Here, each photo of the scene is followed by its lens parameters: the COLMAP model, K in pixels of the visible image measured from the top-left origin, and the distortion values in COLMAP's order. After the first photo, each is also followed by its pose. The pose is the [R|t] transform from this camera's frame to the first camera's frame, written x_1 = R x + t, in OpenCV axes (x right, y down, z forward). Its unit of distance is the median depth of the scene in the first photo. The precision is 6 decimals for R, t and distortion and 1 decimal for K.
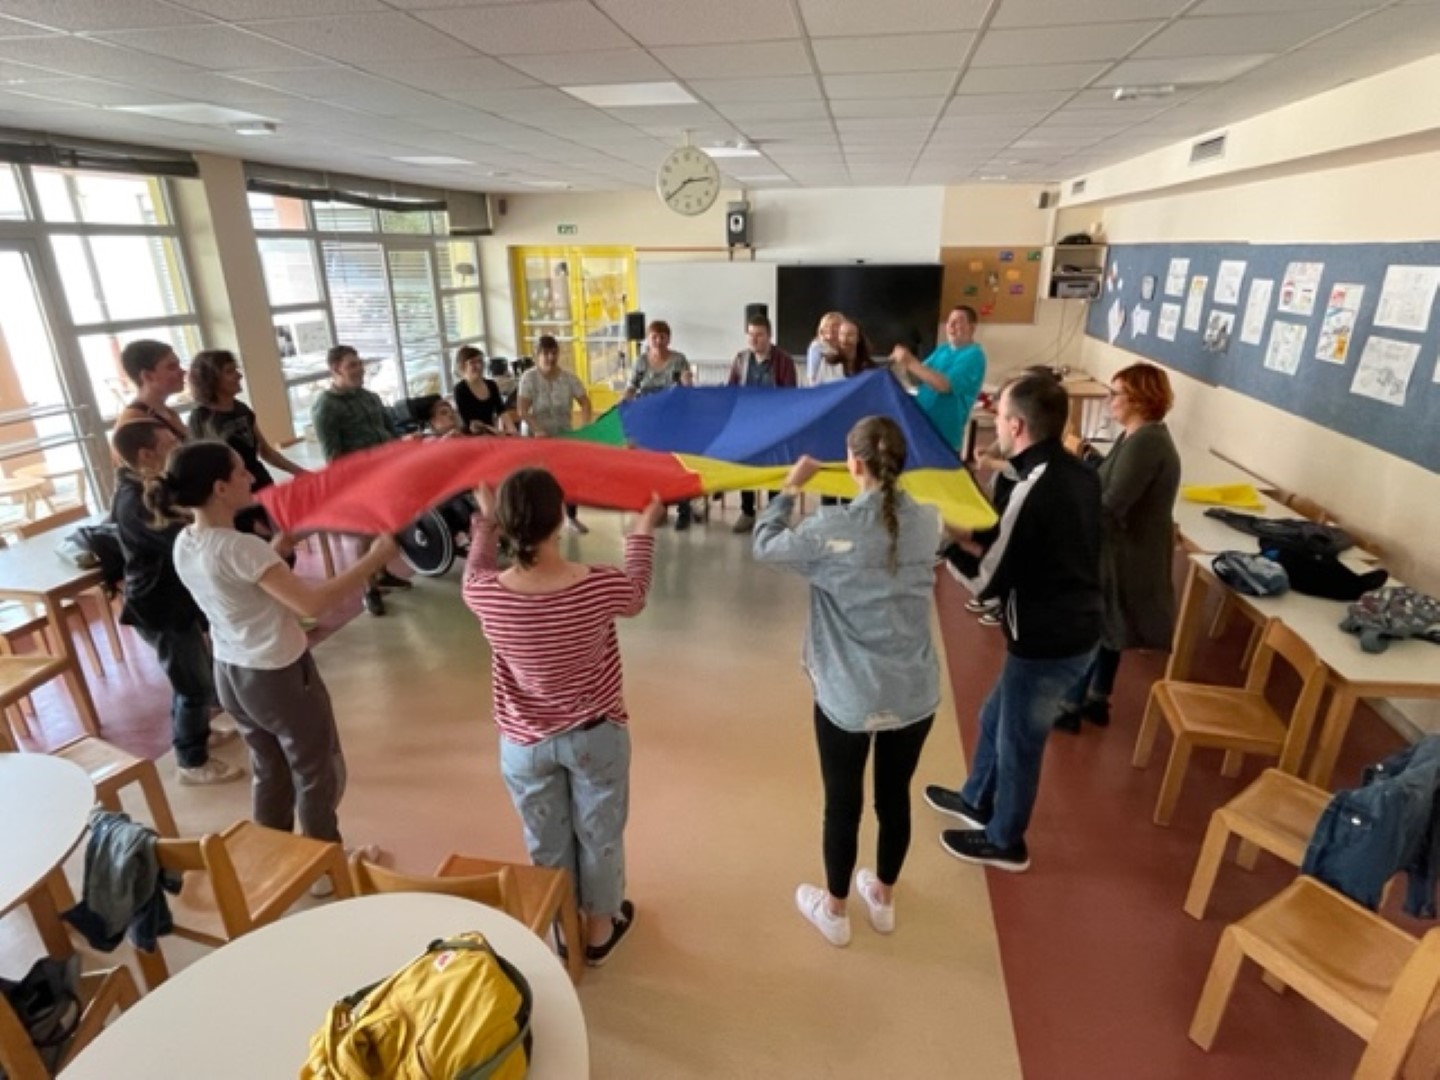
lens RADIAL K [[761.7, 0, 721.3], [0, 761.7, 541.0], [0, 0, 1]] dist [-0.004815, 0.001434]
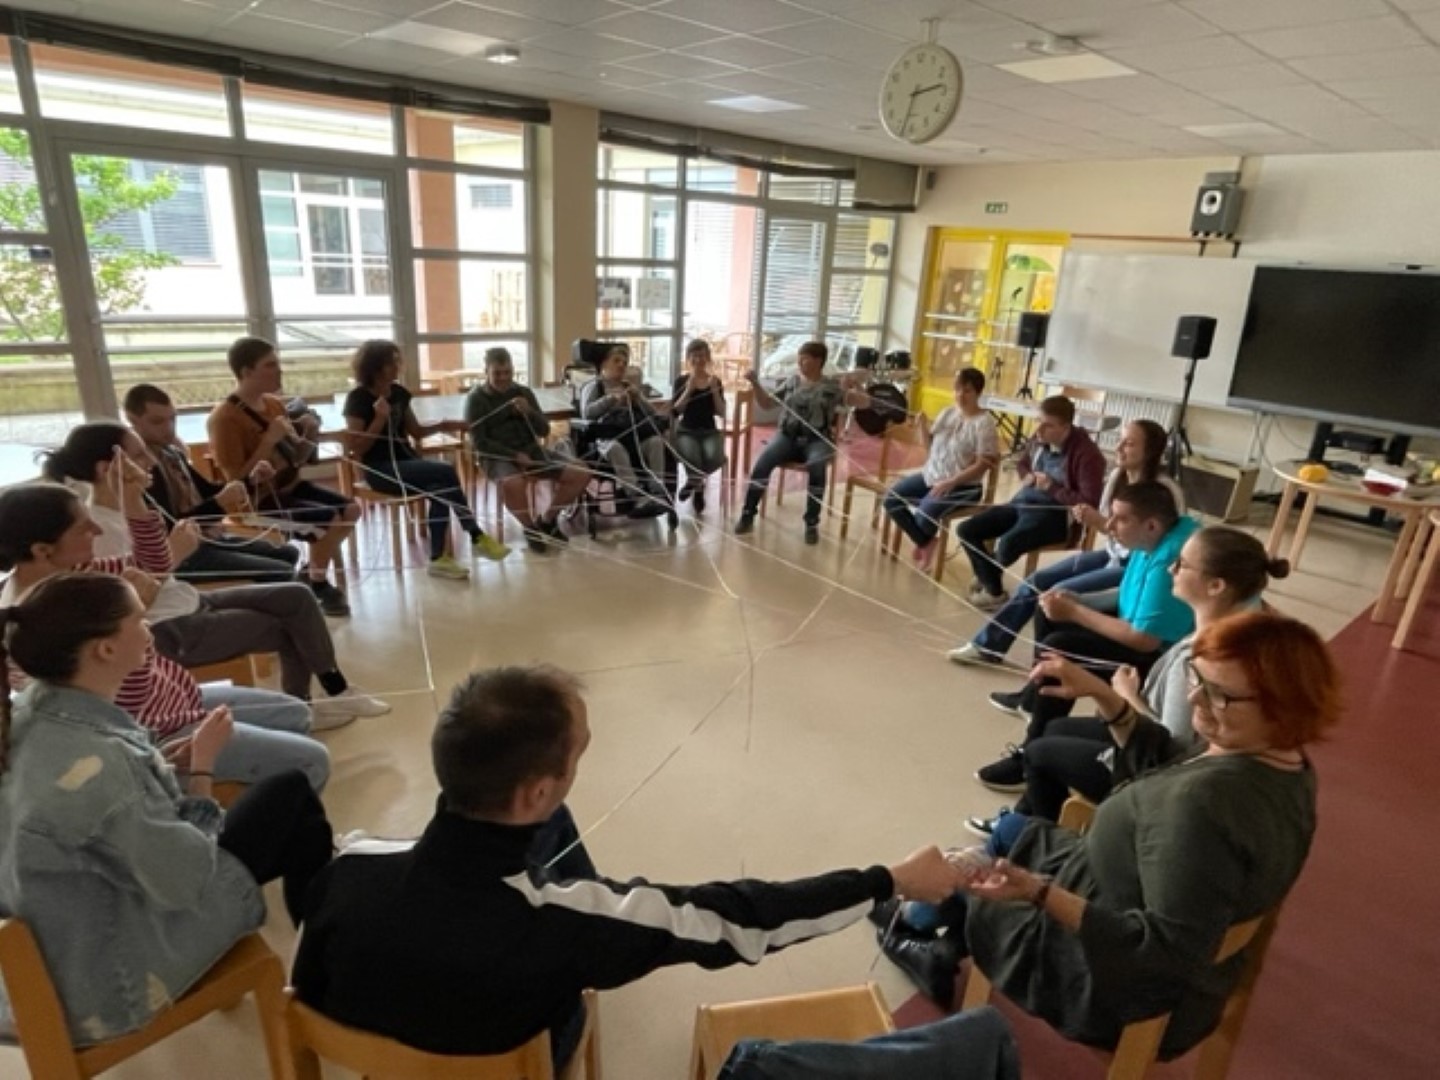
lens RADIAL K [[813.8, 0, 719.8], [0, 813.8, 538.8], [0, 0, 1]] dist [0.000447, 0.002063]
pose [[0.778410, 0.263023, -0.569998, 0.199157], [-0.281795, 0.957772, 0.057130, -0.040791], [0.560954, 0.116152, 0.819658, 0.188648]]
